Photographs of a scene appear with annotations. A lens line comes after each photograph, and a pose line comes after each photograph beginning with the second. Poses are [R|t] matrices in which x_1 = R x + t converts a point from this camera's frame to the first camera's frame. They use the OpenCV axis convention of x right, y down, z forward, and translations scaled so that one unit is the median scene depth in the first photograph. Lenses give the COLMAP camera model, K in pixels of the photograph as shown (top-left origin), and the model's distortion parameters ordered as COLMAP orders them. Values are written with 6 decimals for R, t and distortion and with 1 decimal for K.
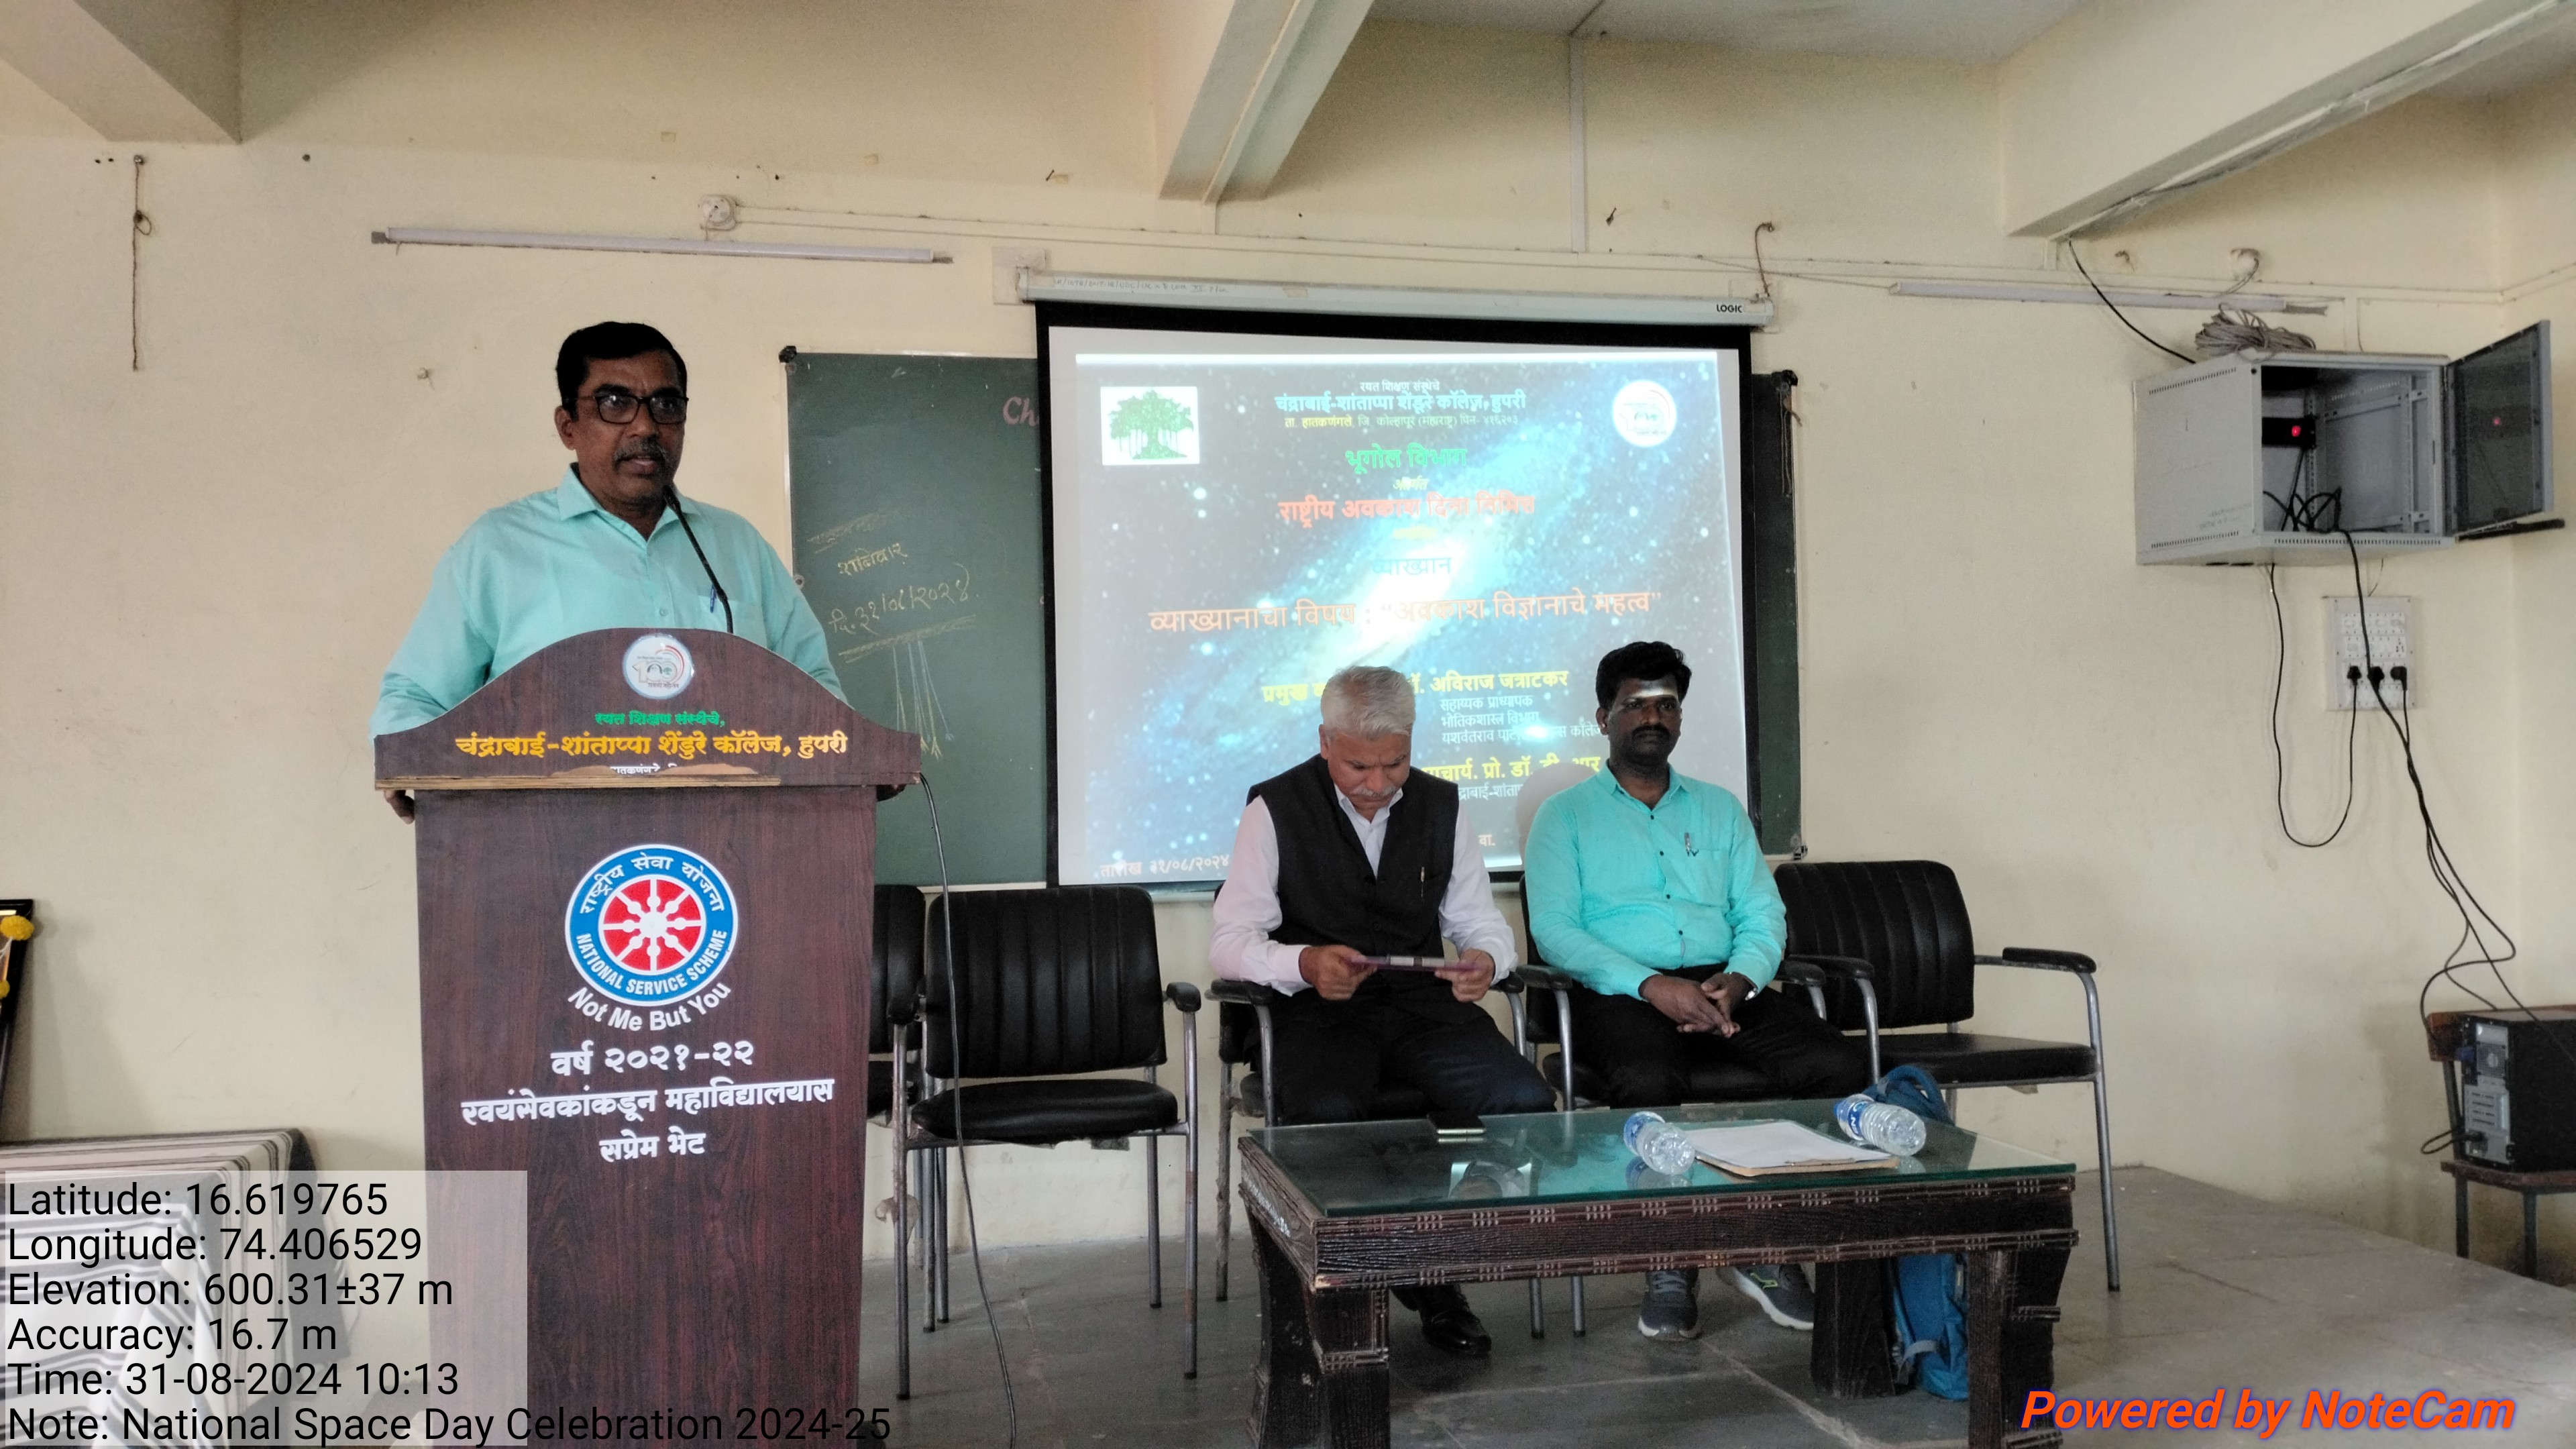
lens RADIAL K [[1943.1, 0, 1296.9], [0, 1943.1, 763.5], [0, 0, 1]] dist [0.063003, -0.082550]
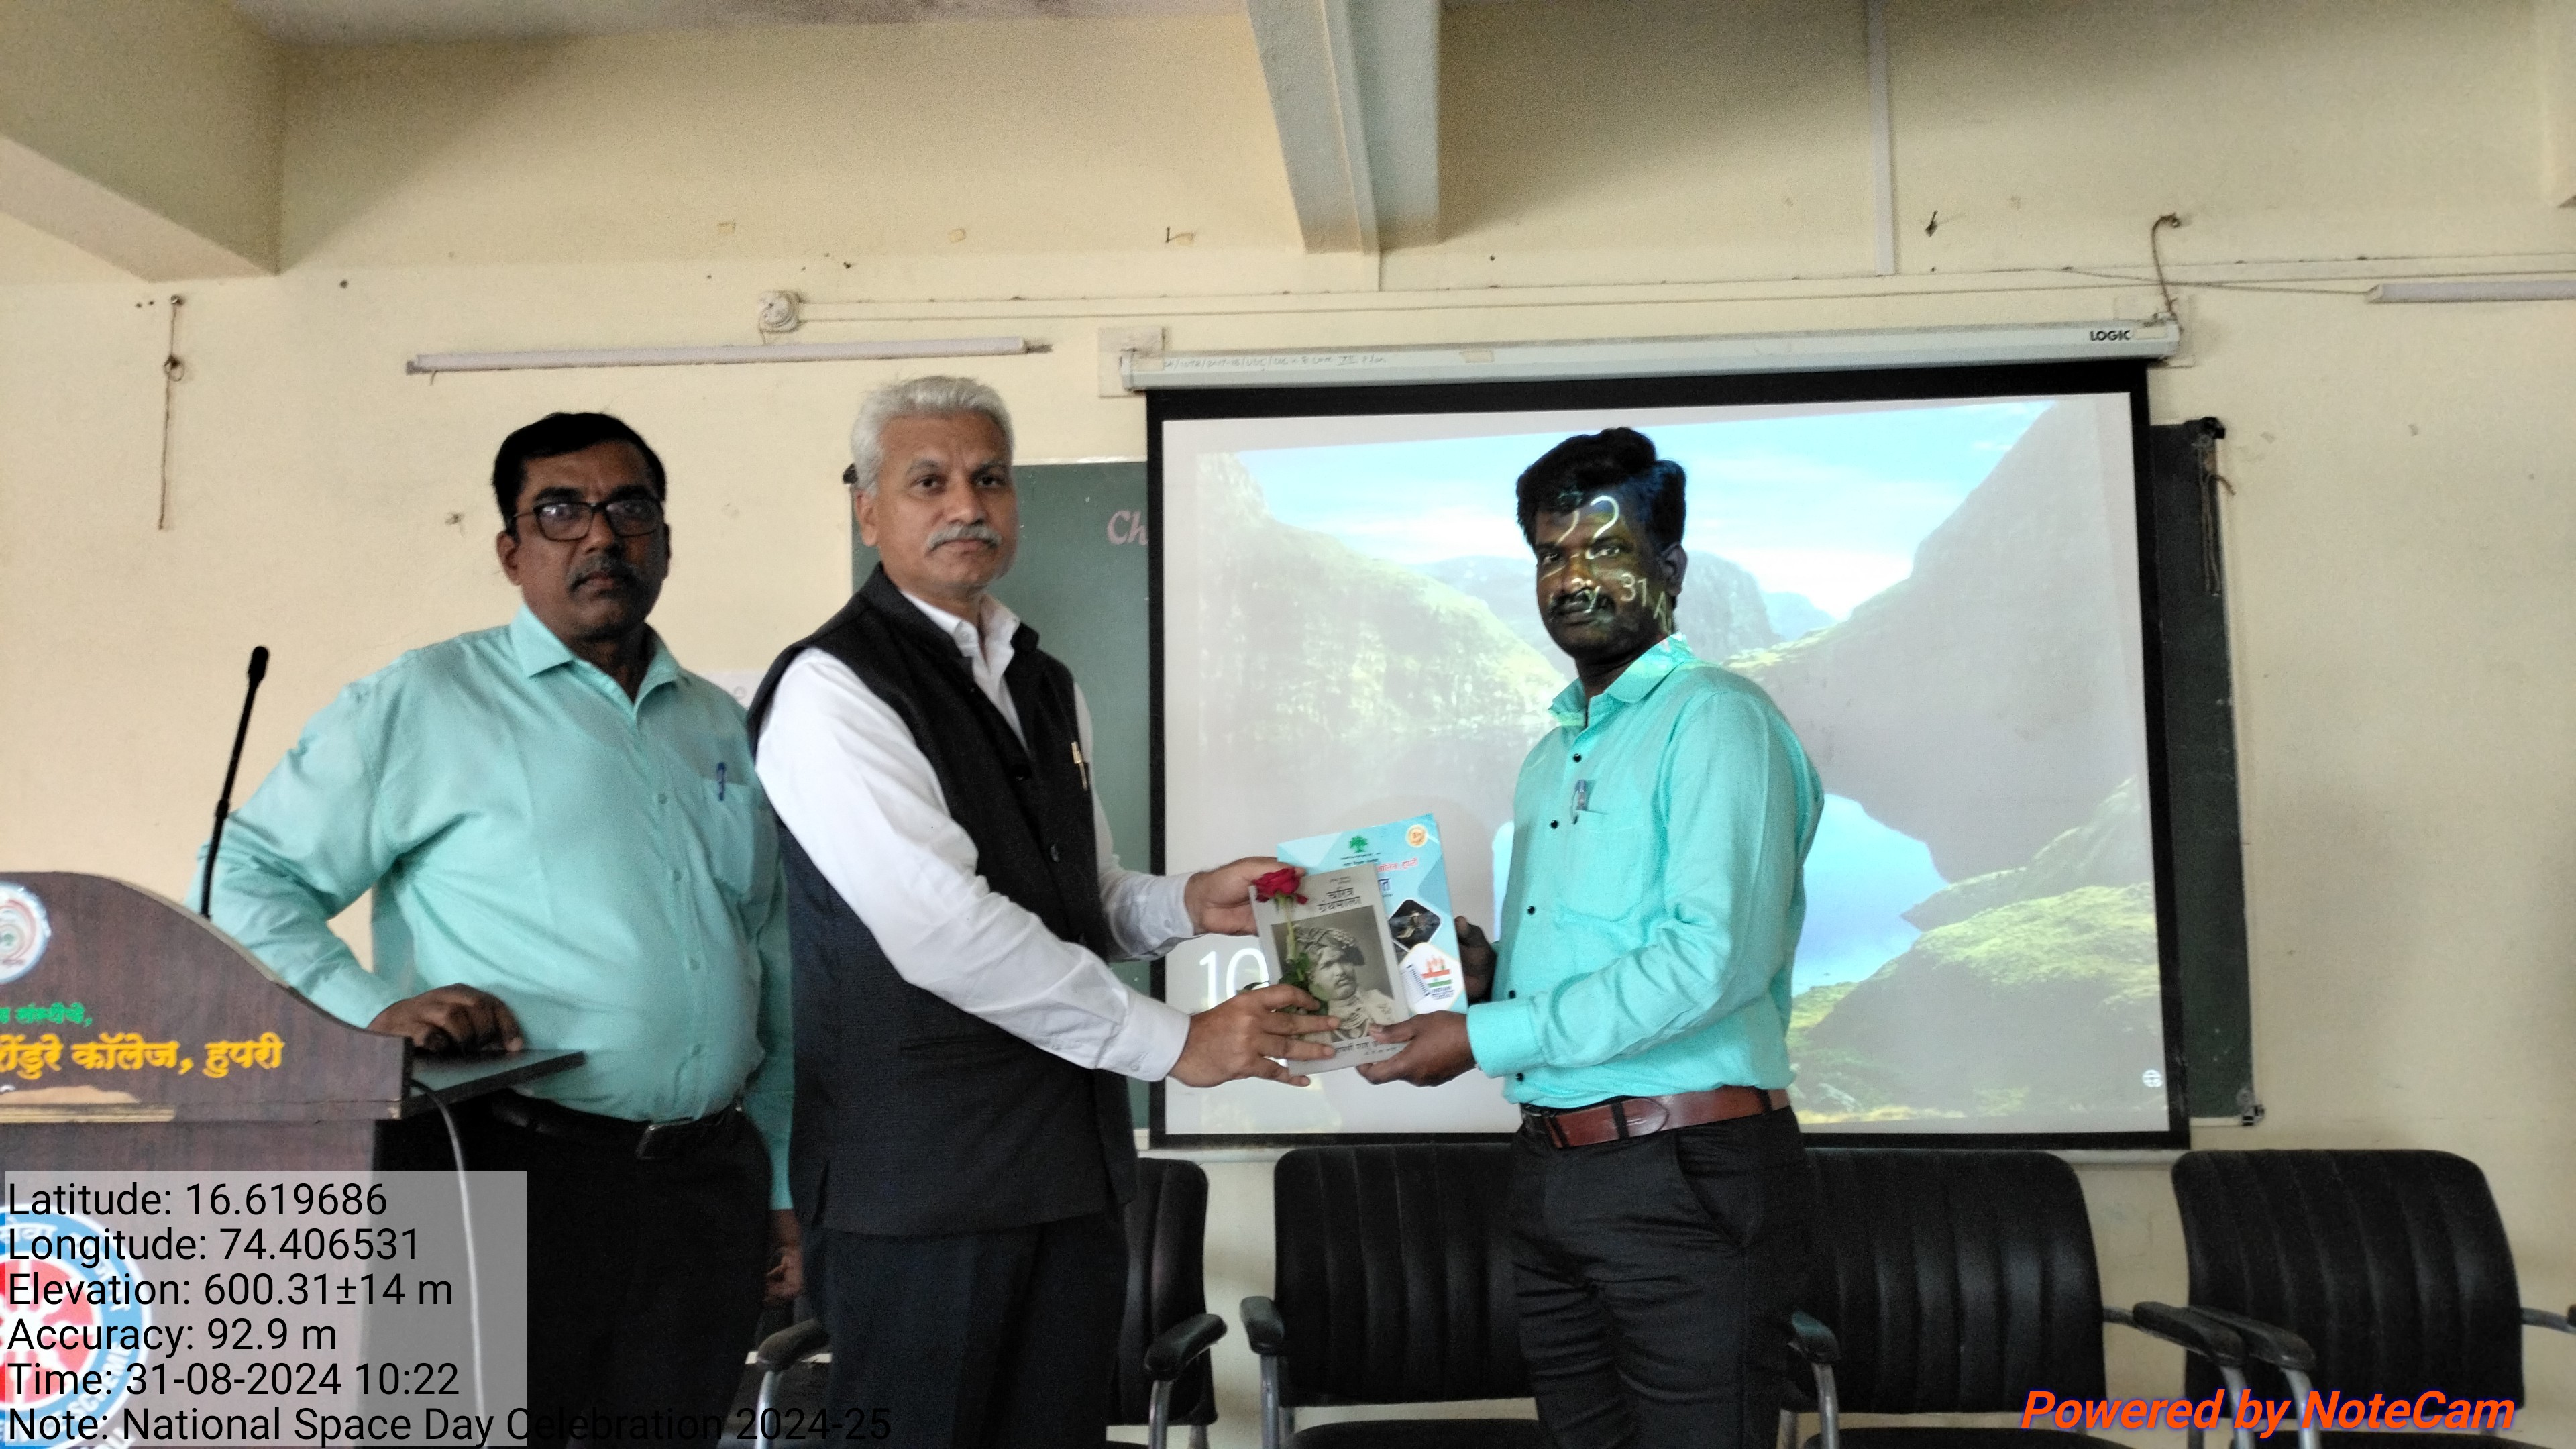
lens RADIAL K [[1943.1, 0, 1285.0], [0, 1943.1, 754.8], [0, 0, 1]] dist [0.063003, -0.082550]
pose [[0.959658, -0.015163, -0.280761, 0.143746], [-0.003737, 0.997769, -0.066659, -0.036378], [0.281145, 0.065019, 0.957460, 0.268660]]
